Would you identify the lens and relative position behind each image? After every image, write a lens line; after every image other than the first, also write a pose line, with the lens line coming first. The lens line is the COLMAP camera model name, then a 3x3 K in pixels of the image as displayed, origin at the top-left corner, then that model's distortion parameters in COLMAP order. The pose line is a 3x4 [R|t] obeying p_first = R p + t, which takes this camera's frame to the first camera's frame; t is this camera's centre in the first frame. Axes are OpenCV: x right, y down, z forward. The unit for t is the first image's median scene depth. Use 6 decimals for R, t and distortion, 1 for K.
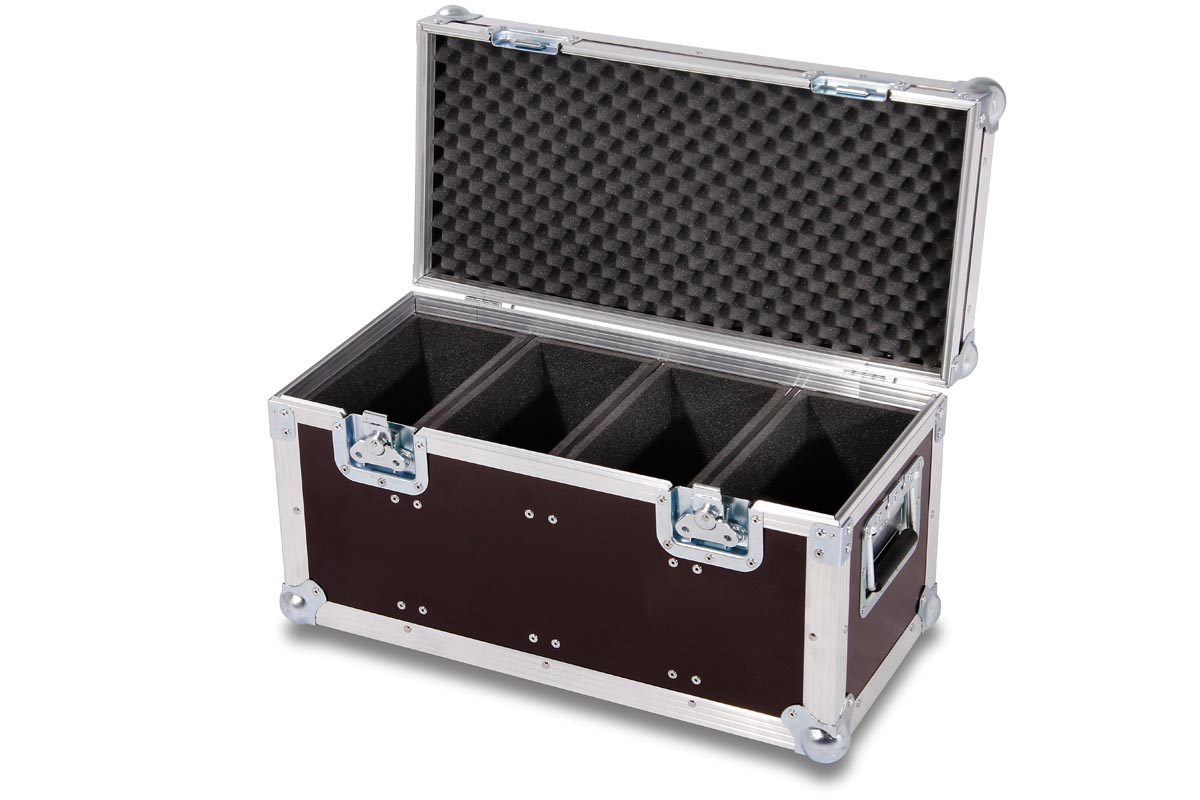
lens RADIAL K [[2474.9, 0, 602.7], [0, 2474.9, 395.6], [0, 0, 1]] dist [0.000368, 0.000000]
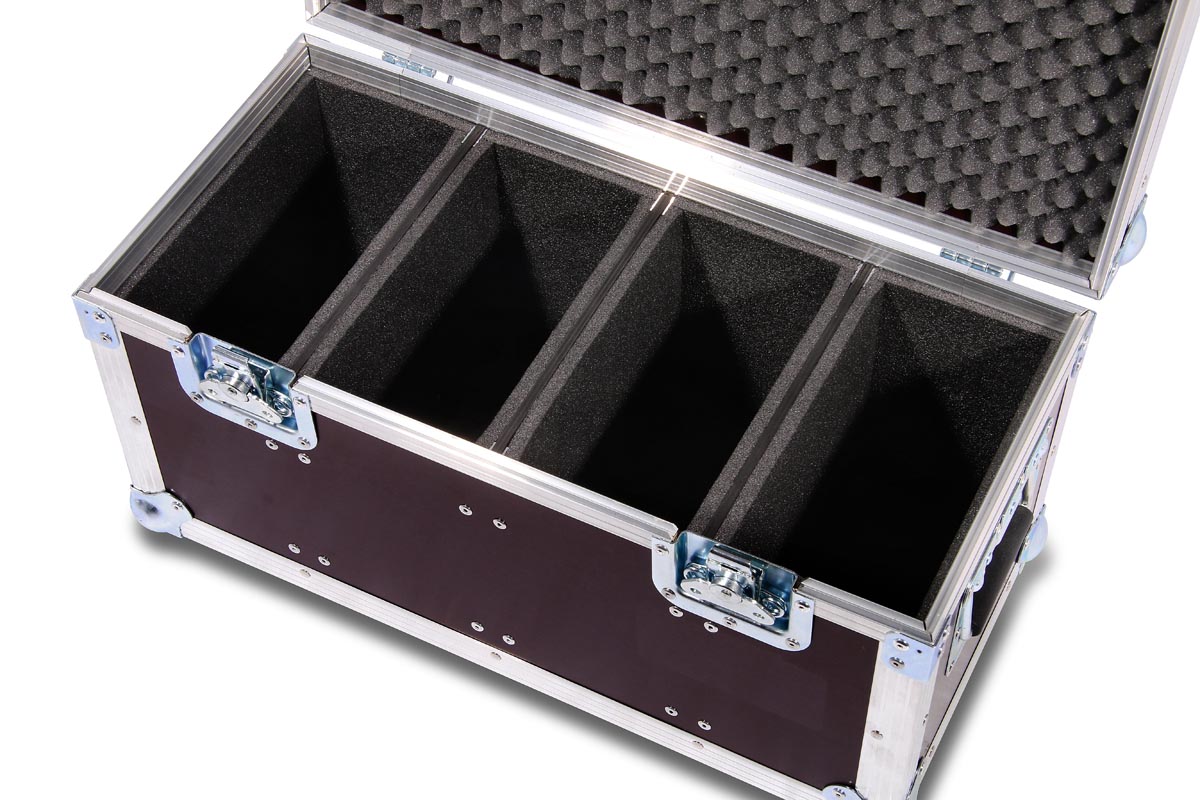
lens RADIAL K [[2265.5, 0, 600.9], [0, 2265.5, 402.9], [0, 0, 1]] dist [0.000668, 0.000000]
pose [[0.999729, 0.021541, -0.008804, 0.011815], [-0.015988, 0.910720, 0.412714, -0.227568], [0.016909, -0.412461, 0.910818, 0.441437]]
